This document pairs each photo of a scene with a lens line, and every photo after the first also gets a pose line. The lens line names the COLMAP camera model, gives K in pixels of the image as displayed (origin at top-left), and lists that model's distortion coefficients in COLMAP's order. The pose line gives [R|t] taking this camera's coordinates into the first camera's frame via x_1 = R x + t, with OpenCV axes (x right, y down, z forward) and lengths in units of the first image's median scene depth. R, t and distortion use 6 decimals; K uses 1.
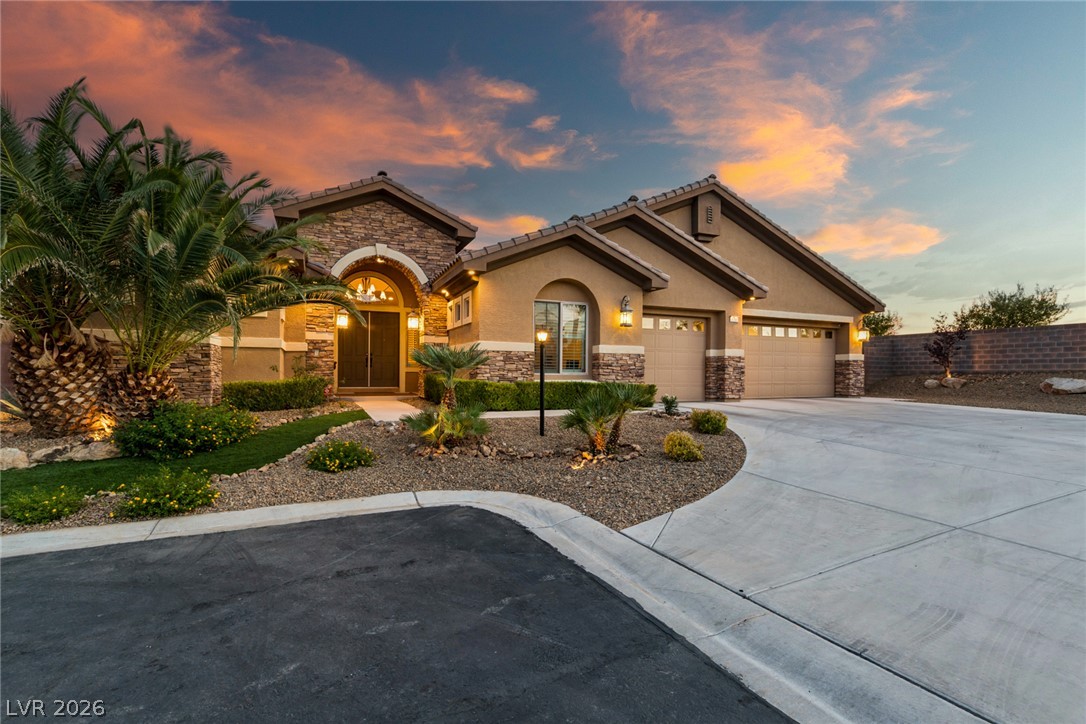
lens RADIAL K [[541.4, 0, 546.7], [0, 541.4, 378.1], [0, 0, 1]] dist [-0.002120, -0.000596]
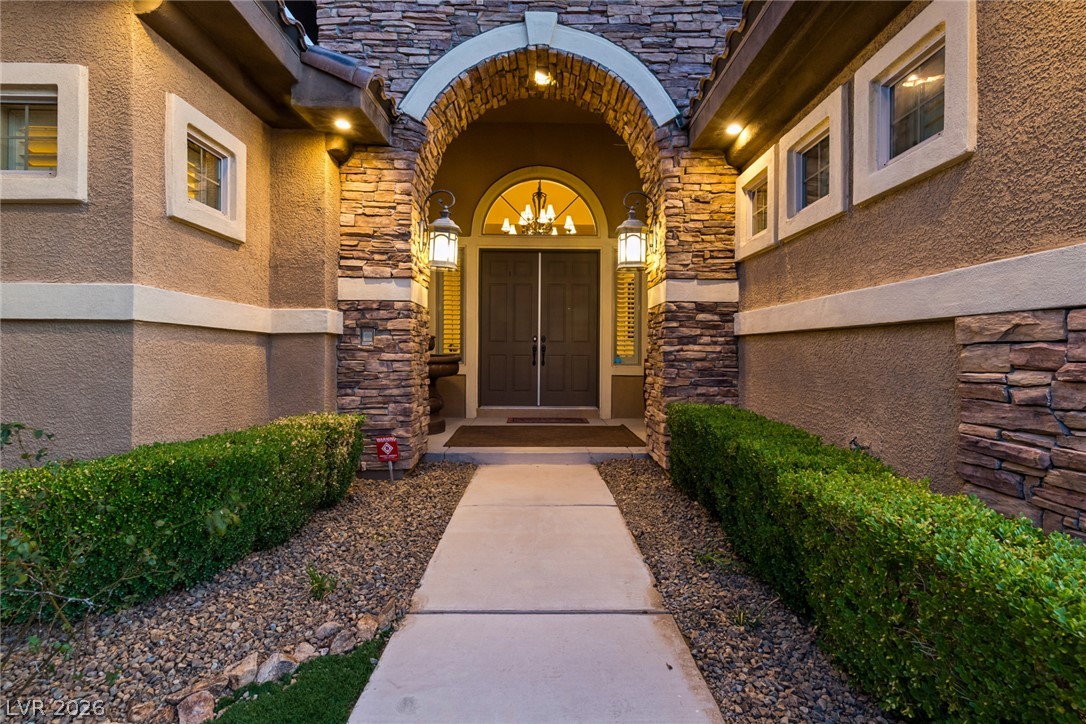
lens RADIAL K [[486.0, 0, 533.2], [0, 486.0, 364.4], [0, 0, 1]] dist [0.002396, 0.000157]
pose [[0.913693, 0.004542, -0.406381, -0.191618], [0.000897, 0.999913, 0.013191, -0.032583], [0.406405, -0.012417, 0.913609, 0.740463]]
